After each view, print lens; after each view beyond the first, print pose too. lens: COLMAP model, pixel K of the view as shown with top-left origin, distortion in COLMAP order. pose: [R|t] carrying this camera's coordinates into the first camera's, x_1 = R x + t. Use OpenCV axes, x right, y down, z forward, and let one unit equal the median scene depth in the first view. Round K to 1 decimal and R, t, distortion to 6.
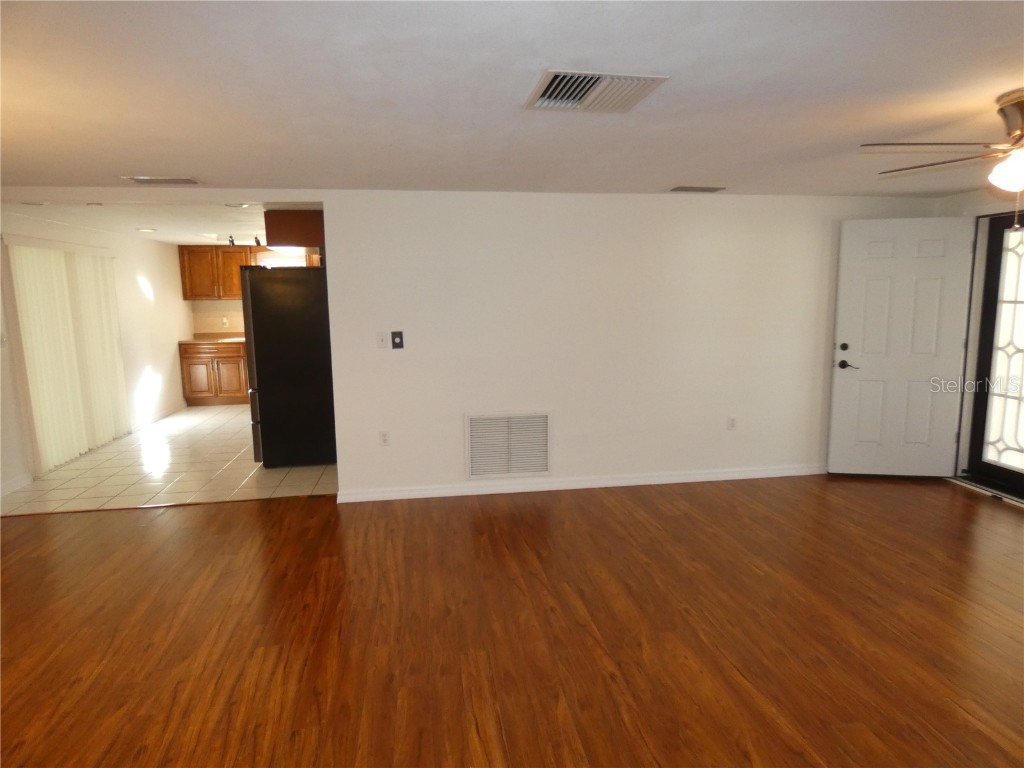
lens RADIAL K [[614.8, 0, 516.7], [0, 614.8, 378.5], [0, 0, 1]] dist [0.003620, 0.000304]
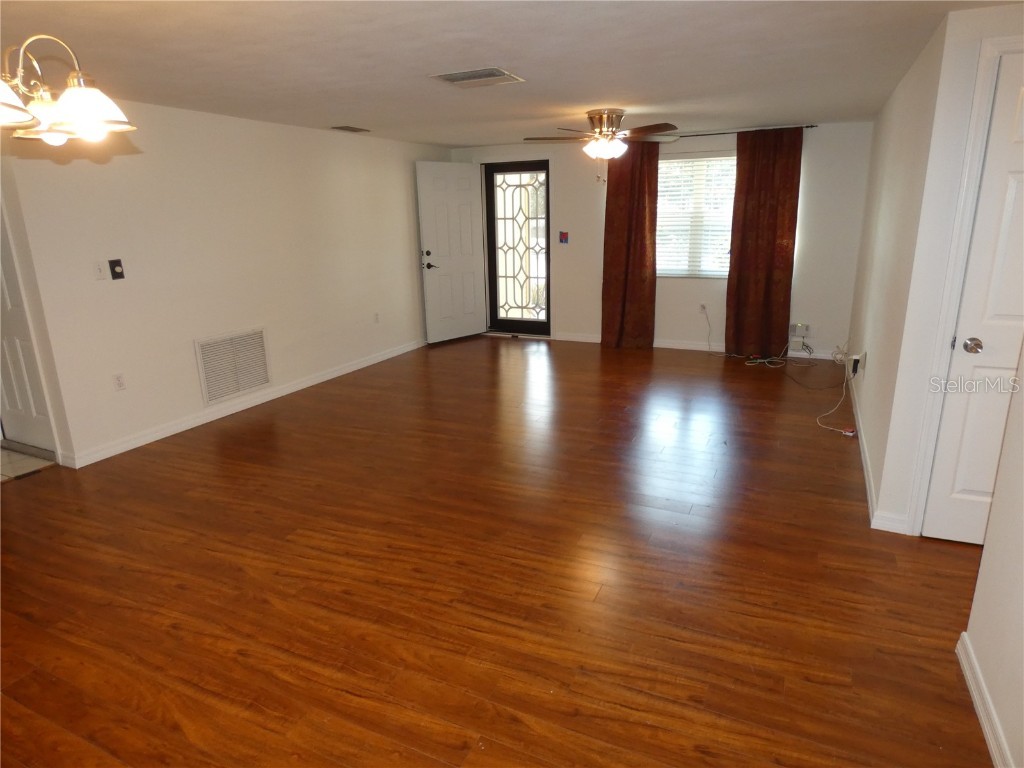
lens RADIAL K [[614.8, 0, 516.7], [0, 614.8, 378.5], [0, 0, 1]] dist [0.003620, 0.000304]
pose [[0.566239, -0.216935, 0.795181, -0.598815], [0.127607, 0.976184, 0.175448, 0.009169], [-0.814303, 0.002125, 0.580435, 0.008340]]
